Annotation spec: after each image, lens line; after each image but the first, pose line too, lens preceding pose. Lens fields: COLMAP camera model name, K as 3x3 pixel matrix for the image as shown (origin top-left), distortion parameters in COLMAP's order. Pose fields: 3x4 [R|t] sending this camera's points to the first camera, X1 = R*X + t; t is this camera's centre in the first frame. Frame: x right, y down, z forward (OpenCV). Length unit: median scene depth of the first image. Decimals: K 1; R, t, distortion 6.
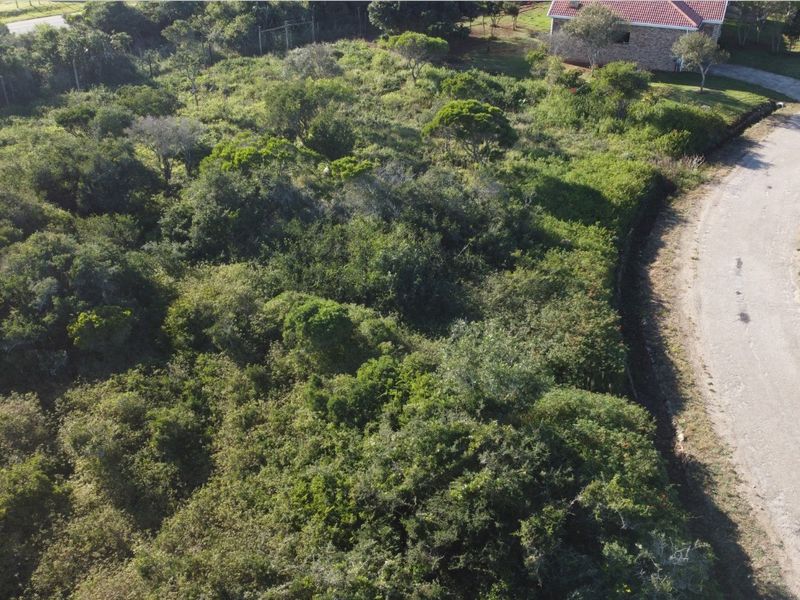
lens RADIAL K [[809.2, 0, 400.0], [0, 809.2, 300.0], [0, 0, 1]] dist [0.027048, -0.026501]
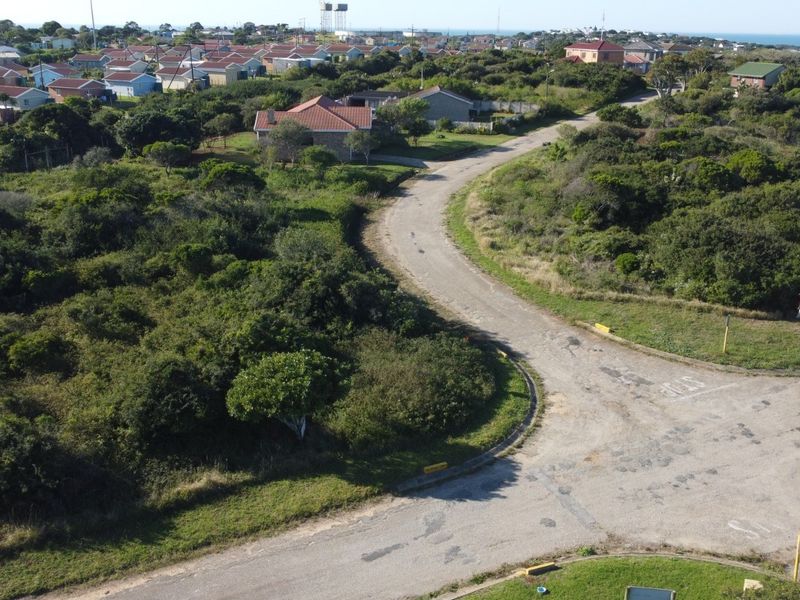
lens RADIAL K [[826.8, 0, 400.0], [0, 826.8, 300.0], [0, 0, 1]] dist [0.008508, -0.051695]
pose [[0.914774, -0.120197, 0.385670, -0.235868], [0.199267, 0.964737, -0.171975, 0.311396], [-0.351399, 0.234169, 0.906467, -0.426094]]
